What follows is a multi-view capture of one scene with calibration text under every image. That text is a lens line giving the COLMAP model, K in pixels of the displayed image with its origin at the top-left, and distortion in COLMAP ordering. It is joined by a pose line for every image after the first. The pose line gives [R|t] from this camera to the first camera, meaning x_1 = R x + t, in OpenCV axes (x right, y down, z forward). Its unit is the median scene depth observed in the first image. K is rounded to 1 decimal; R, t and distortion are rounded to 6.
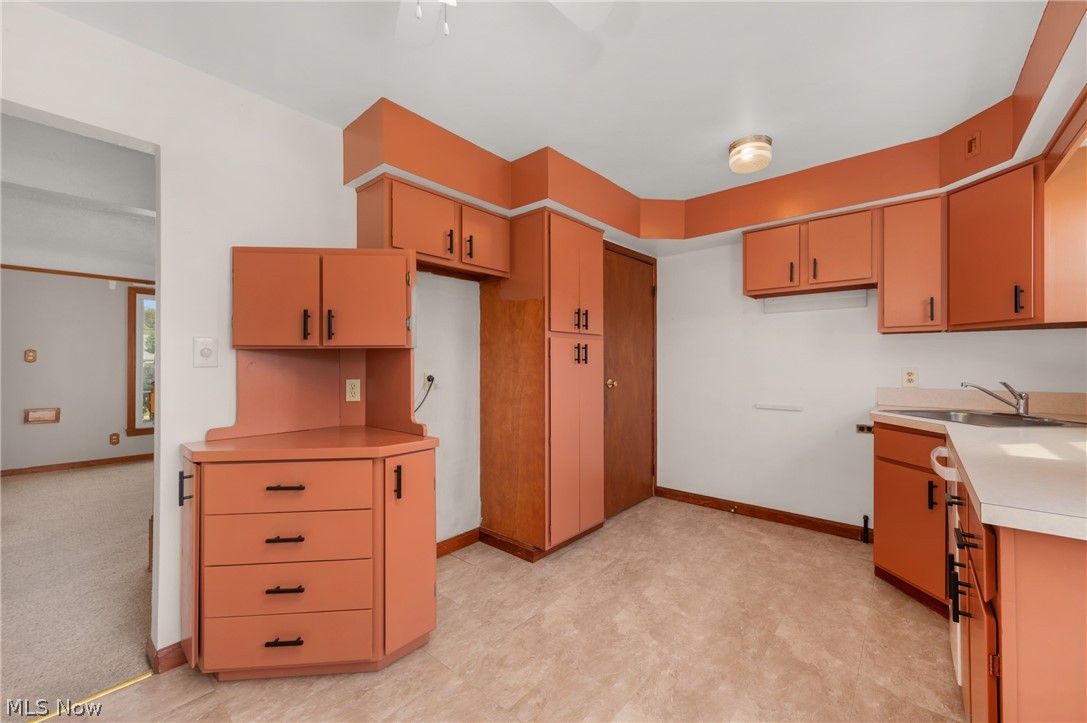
lens RADIAL K [[420.0, 0, 540.7], [0, 420.0, 359.2], [0, 0, 1]] dist [0.000268, -0.000054]
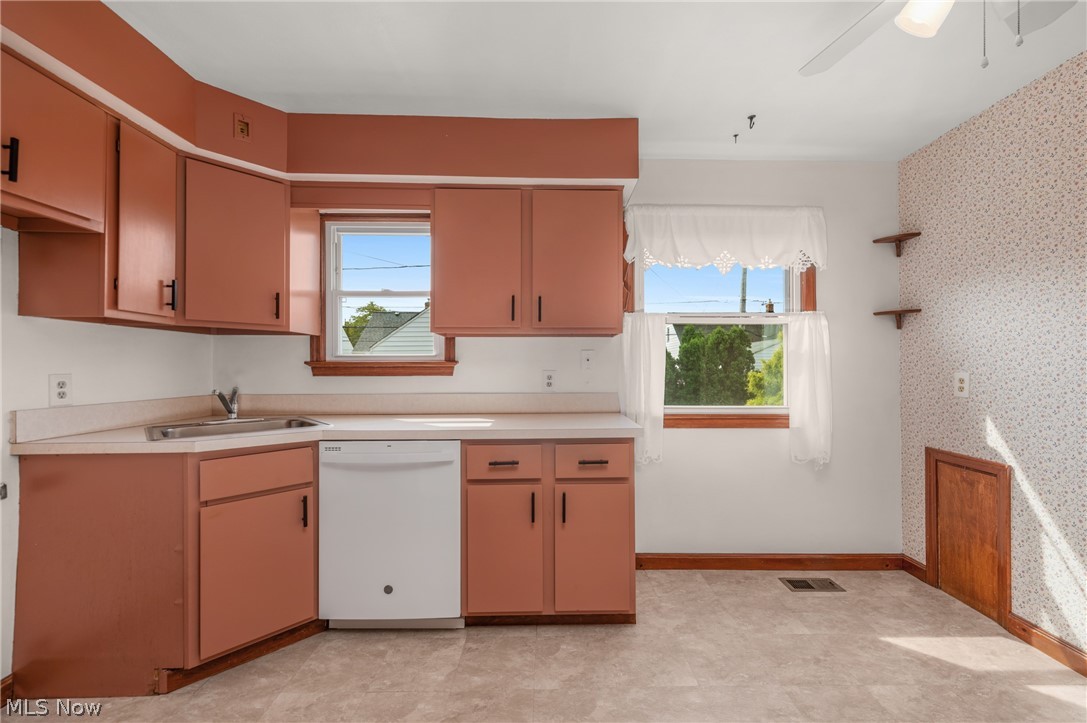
lens RADIAL K [[439.1, 0, 561.5], [0, 439.1, 363.7], [0, 0, 1]] dist [0.013555, -0.003179]
pose [[-0.690419, 0.006931, 0.723376, -0.137642], [-0.007772, 0.999825, -0.016998, 0.012470], [-0.723368, -0.017358, -0.690245, 1.154260]]
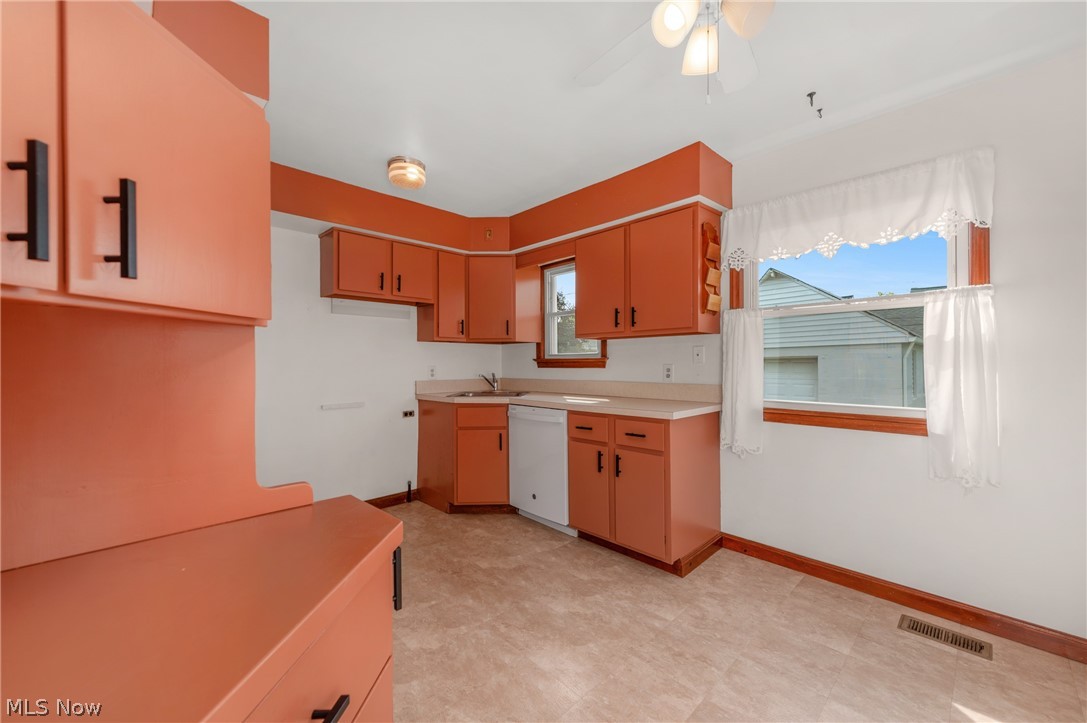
lens RADIAL K [[439.1, 0, 555.3], [0, 439.1, 360.5], [0, 0, 1]] dist [0.013555, -0.003179]
pose [[0.066307, 0.005636, 0.997783, -0.717245], [-0.006316, 0.999966, -0.005229, 0.008637], [-0.997779, -0.005955, 0.066341, 0.613199]]
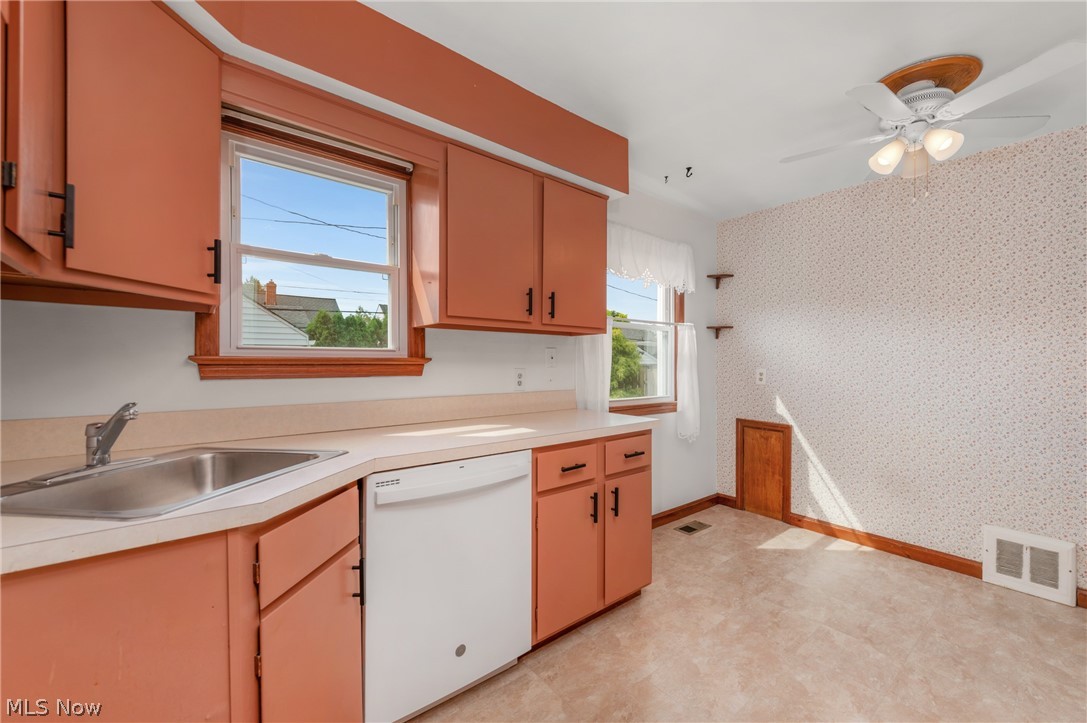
lens RADIAL K [[439.1, 0, 565.8], [0, 439.1, 362.6], [0, 0, 1]] dist [0.013555, -0.003179]
pose [[-0.992685, -0.003312, 0.120691, 0.511725], [-0.004877, 0.999908, -0.012673, 0.009470], [-0.120637, -0.013169, -0.992609, 1.466644]]
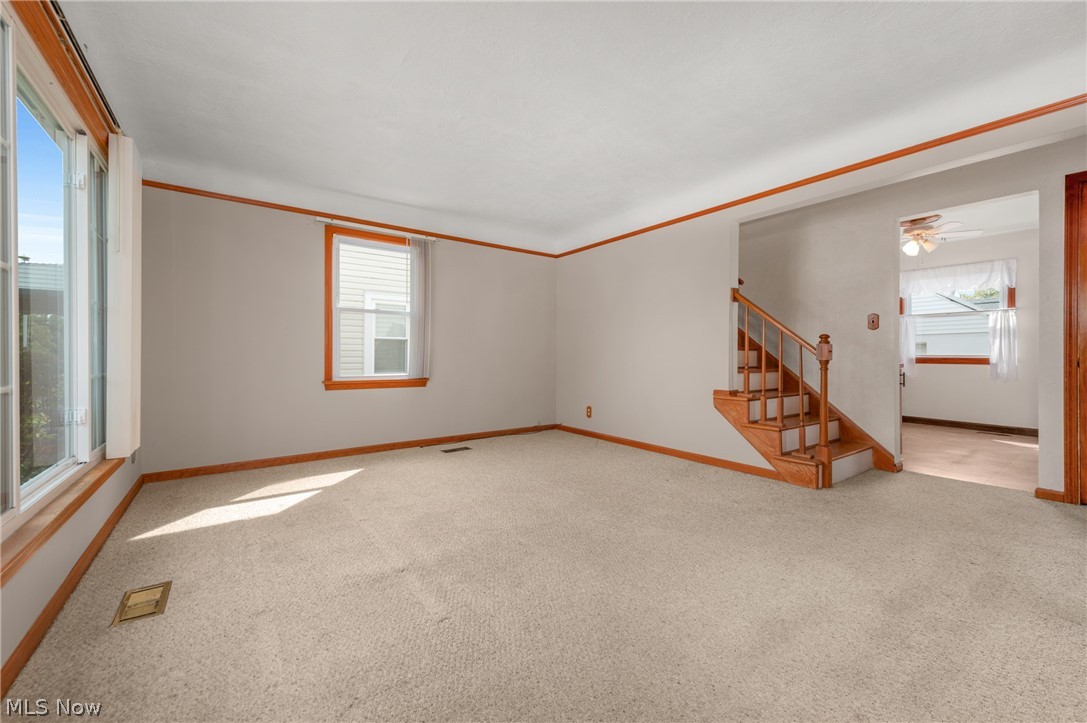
lens RADIAL K [[439.1, 0, 548.2], [0, 439.1, 357.7], [0, 0, 1]] dist [0.013555, -0.003179]
pose [[0.203976, 0.001848, 0.978974, -2.793532], [-0.008872, 0.999961, -0.000039, 0.149997], [-0.978936, -0.008677, 0.203985, 1.882736]]
